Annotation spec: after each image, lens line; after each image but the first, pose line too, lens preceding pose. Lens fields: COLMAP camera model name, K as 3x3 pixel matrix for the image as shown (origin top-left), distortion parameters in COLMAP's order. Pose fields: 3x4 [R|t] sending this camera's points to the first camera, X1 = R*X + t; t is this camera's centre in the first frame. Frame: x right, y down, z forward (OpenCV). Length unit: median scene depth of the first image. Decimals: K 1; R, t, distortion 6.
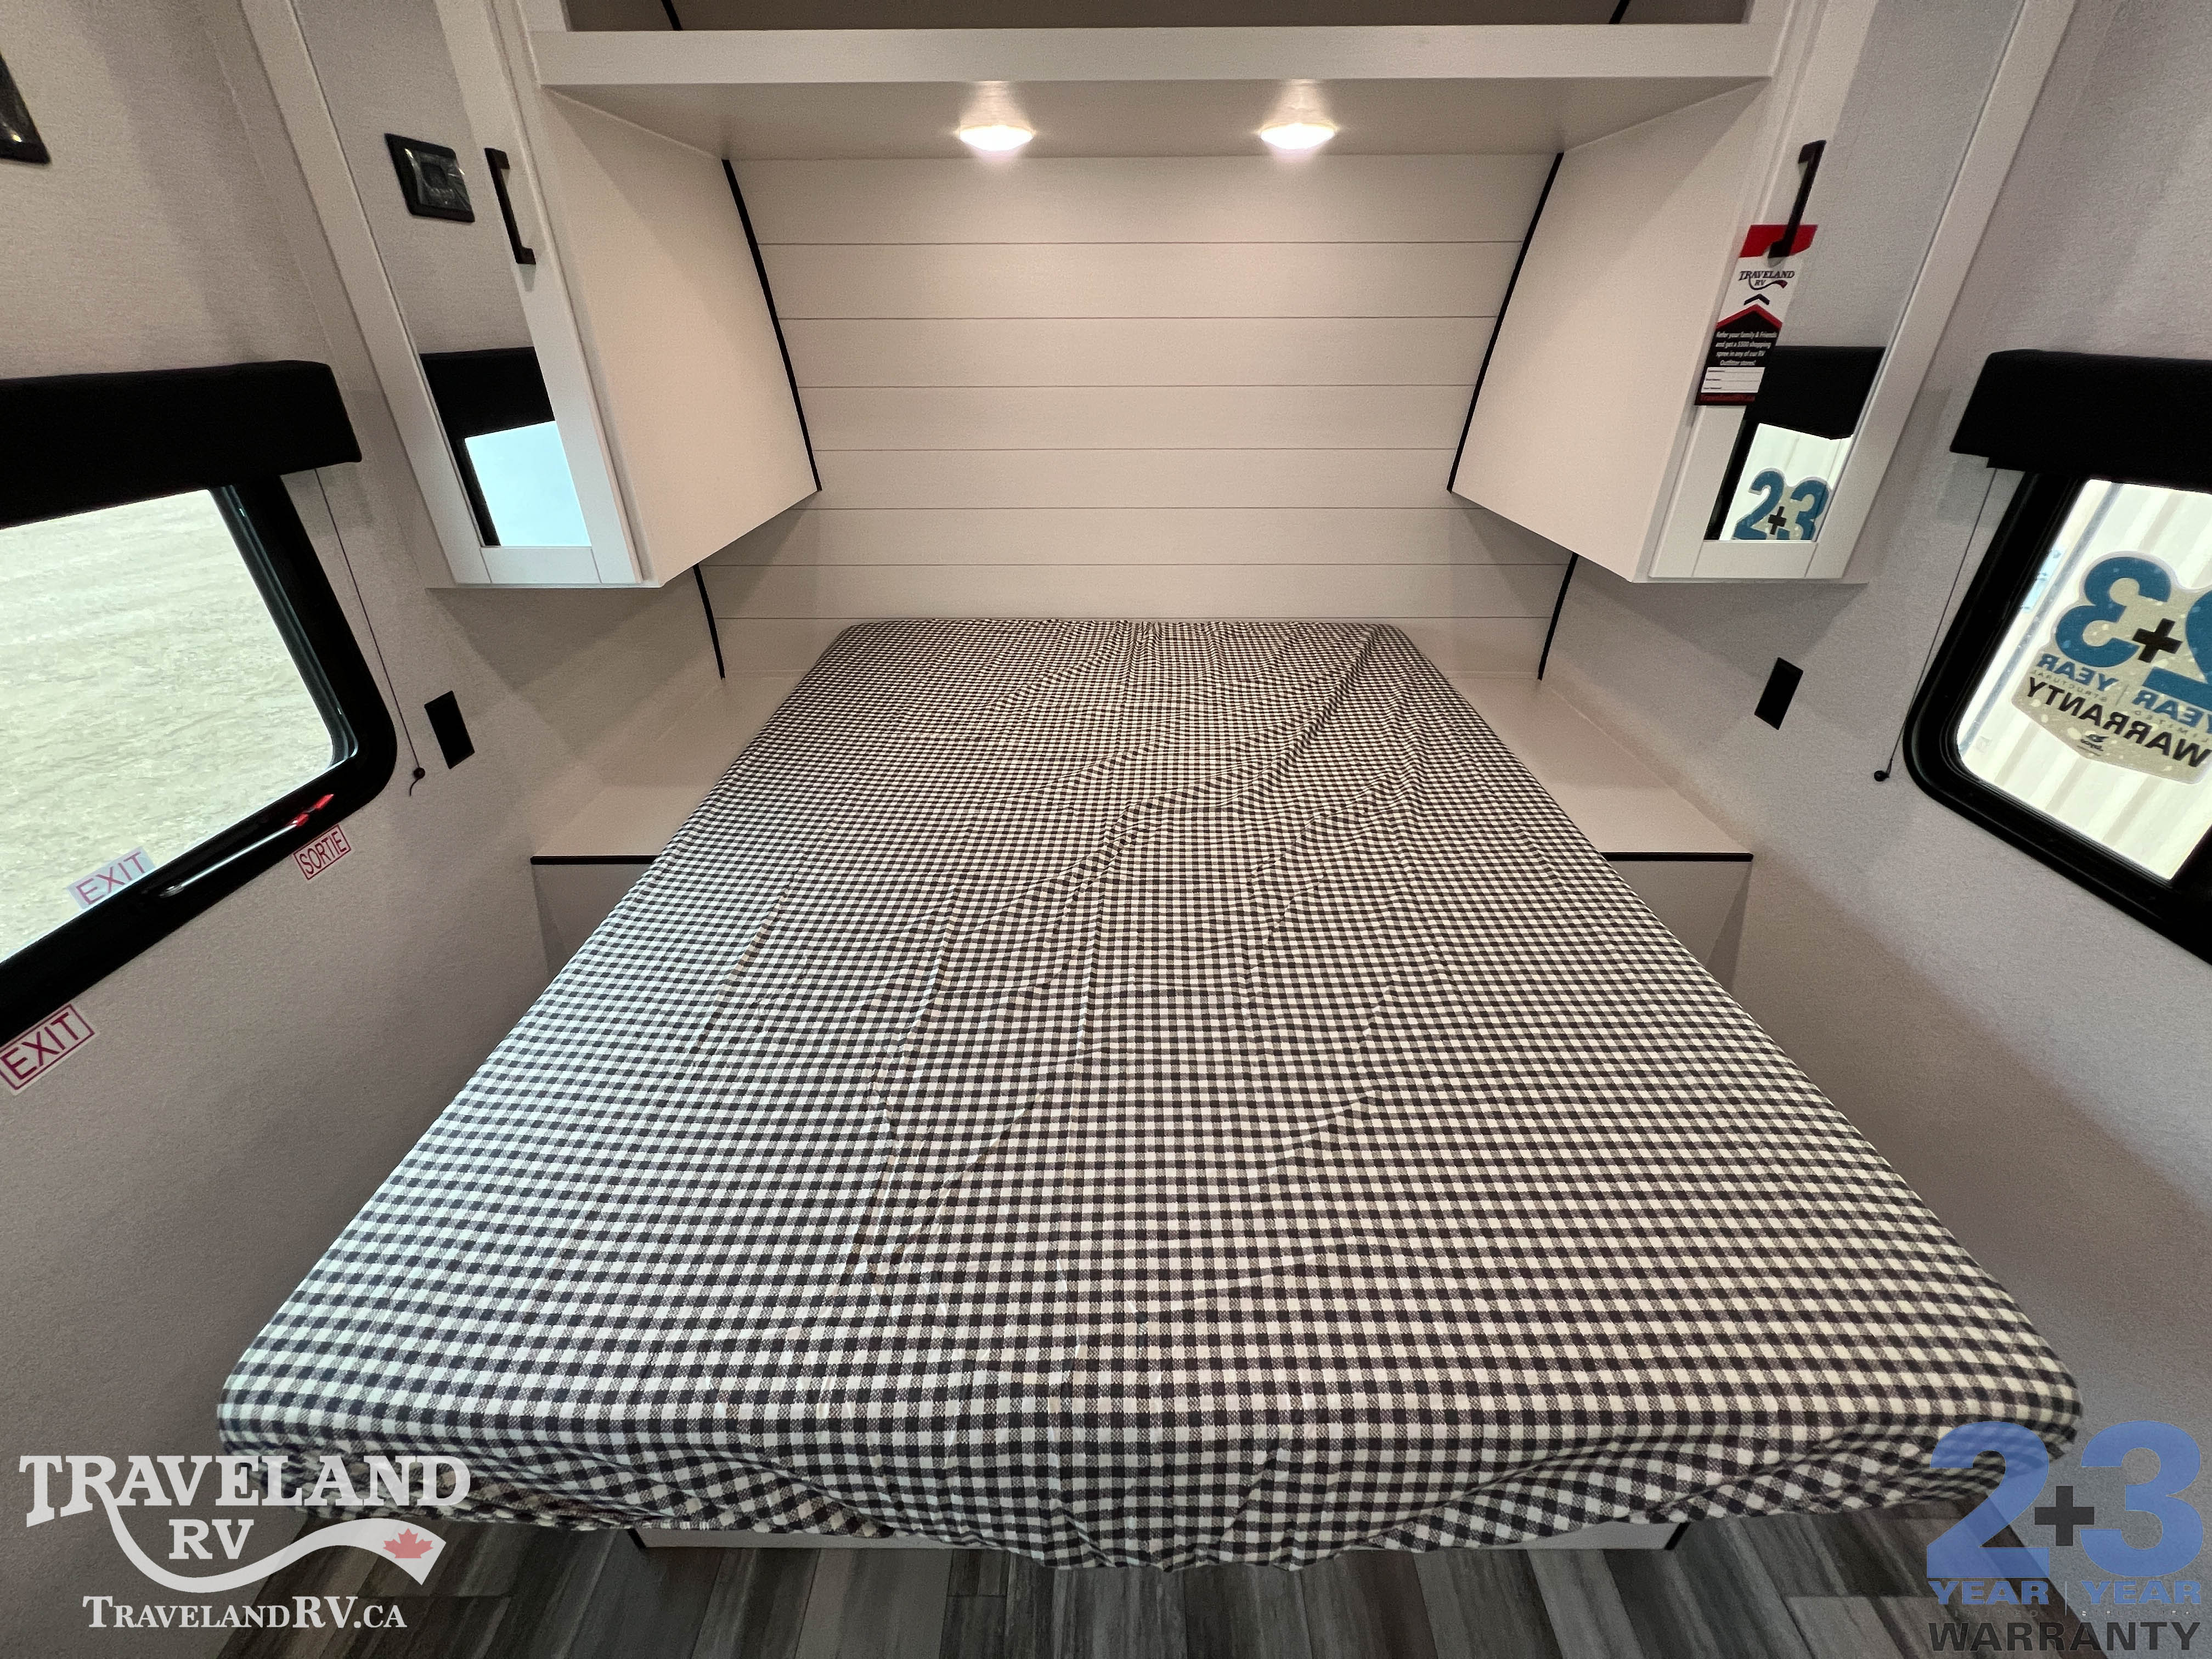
lens RADIAL K [[882.3, 0, 1109.4], [0, 882.3, 828.8], [0, 0, 1]] dist [-0.000603, -0.000295]
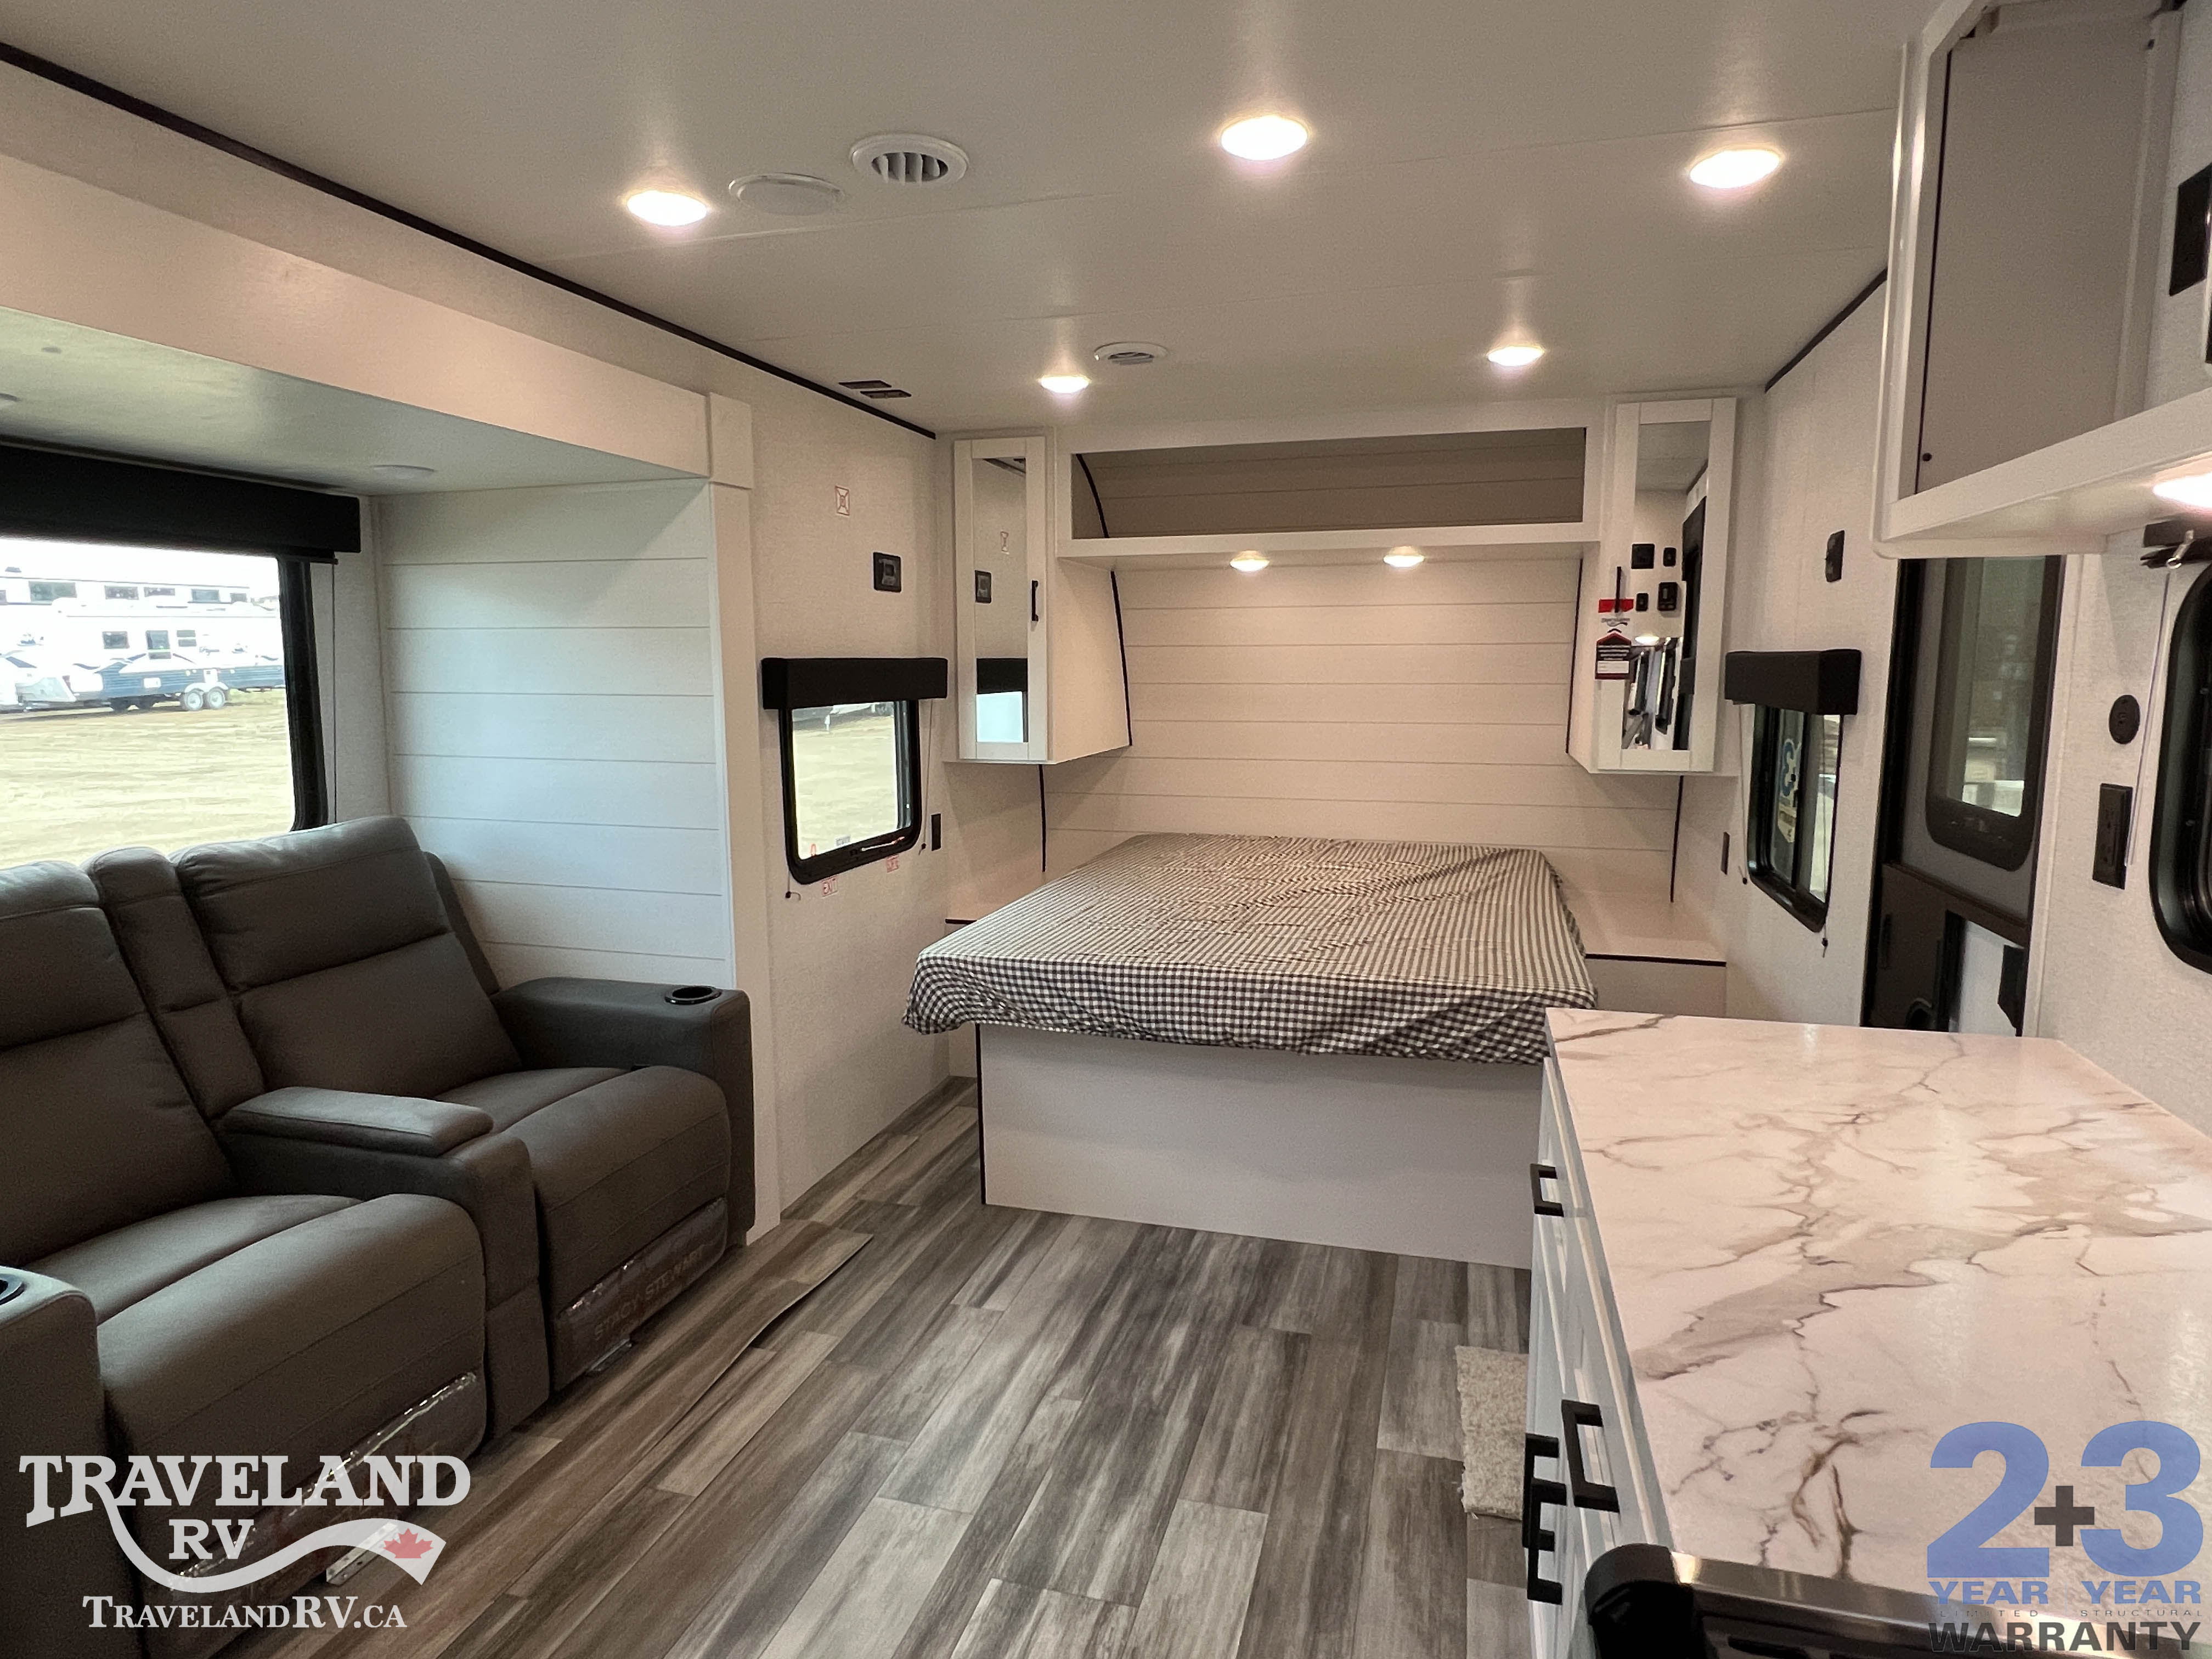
lens RADIAL K [[1244.9, 0, 1119.0], [0, 1244.9, 827.2], [0, 0, 1]] dist [0.000548, -0.002586]
pose [[0.962969, 0.035512, -0.267264, 0.367672], [-0.135744, 0.920341, -0.366804, 0.855241], [0.232948, 0.389501, 0.891081, -1.375131]]
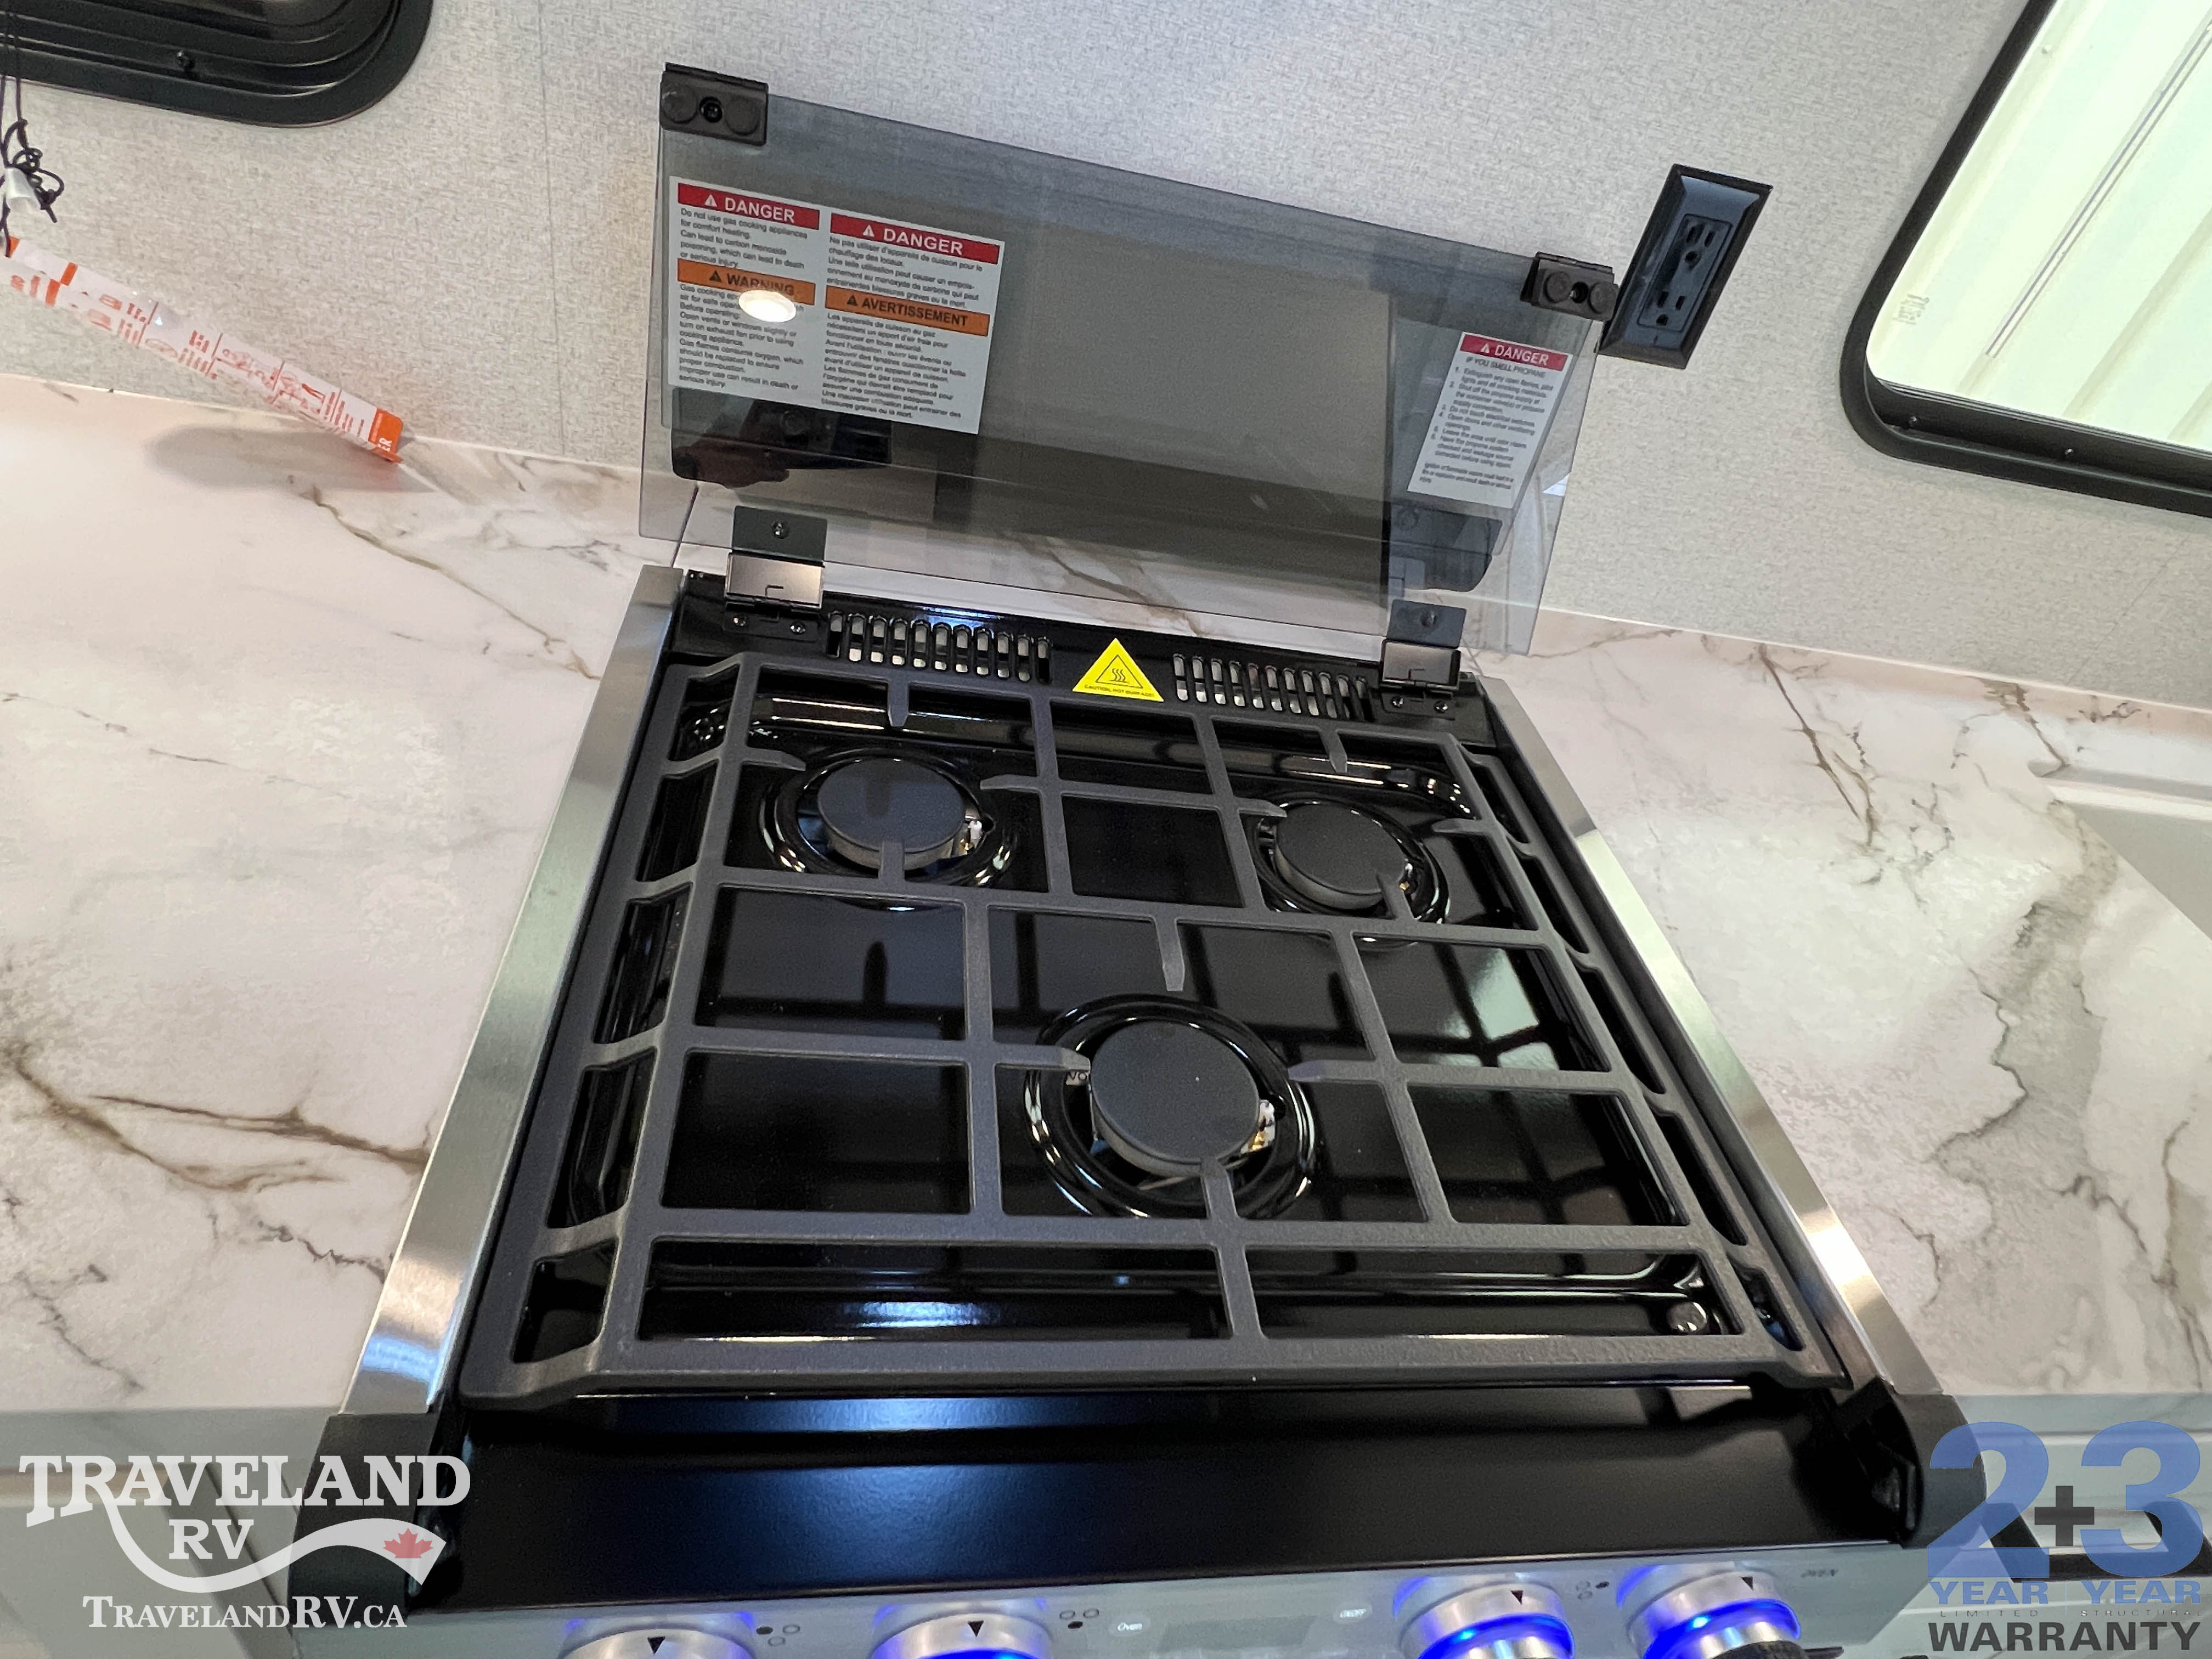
lens RADIAL K [[1244.9, 0, 1107.1], [0, 1244.9, 817.7], [0, 0, 1]] dist [0.000548, -0.002586]
pose [[-0.116409, -0.636815, 0.762179, 0.323158], [0.300437, 0.708867, 0.638158, 0.712626], [-0.946671, 0.303274, 0.108804, -1.005807]]
